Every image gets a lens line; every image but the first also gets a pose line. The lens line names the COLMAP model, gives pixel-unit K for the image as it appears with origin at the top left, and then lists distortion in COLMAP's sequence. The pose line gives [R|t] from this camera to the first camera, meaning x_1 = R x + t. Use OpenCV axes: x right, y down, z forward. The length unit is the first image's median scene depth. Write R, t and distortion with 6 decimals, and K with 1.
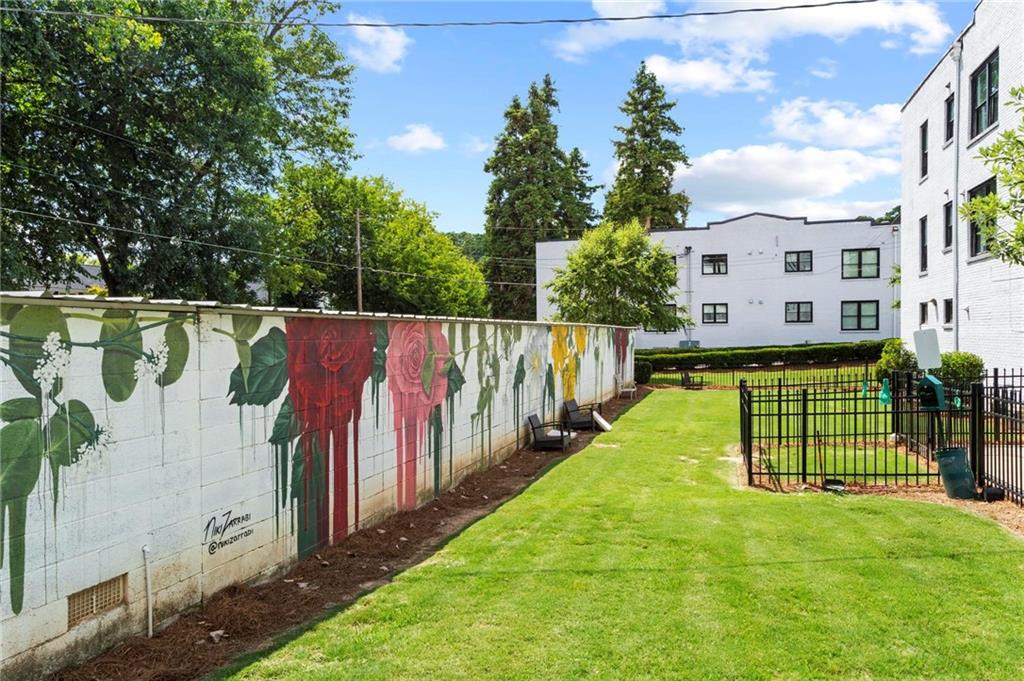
lens RADIAL K [[726.0, 0, 512.0], [0, 726.0, 340.5], [0, 0, 1]] dist [0.080435, 0.000500]
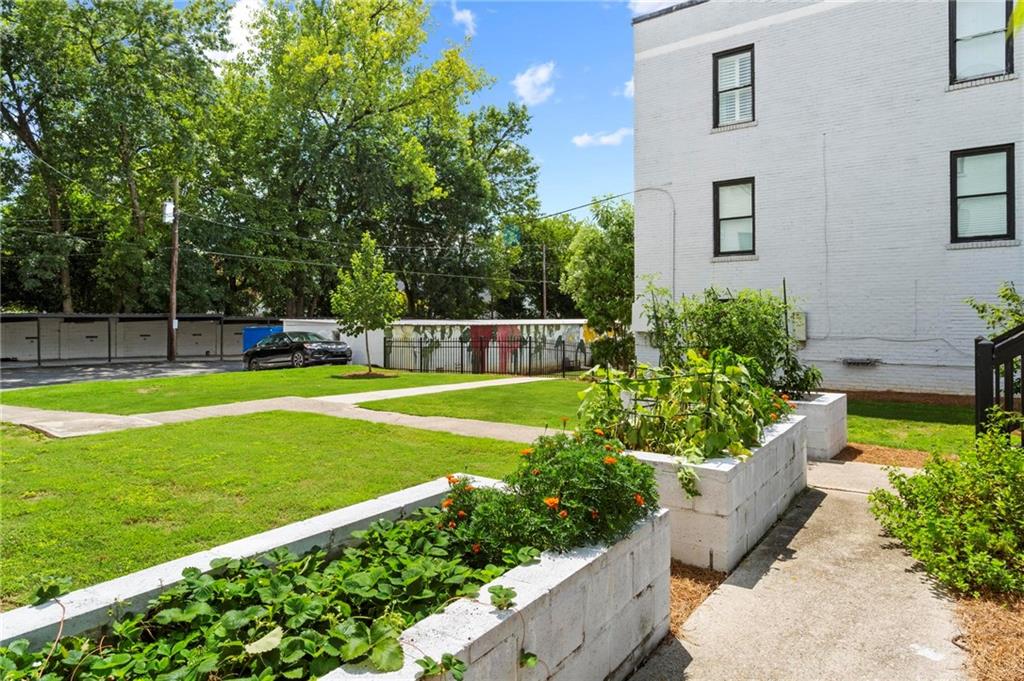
lens RADIAL K [[661.9, 0, 512.0], [0, 661.9, 340.5], [0, 0, 1]] dist [-0.001476, -0.000185]
pose [[0.952095, 0.016272, -0.305371, 0.198729], [-0.009474, 0.999674, 0.023729, -0.006248], [0.305657, -0.019699, 0.951938, -0.474353]]
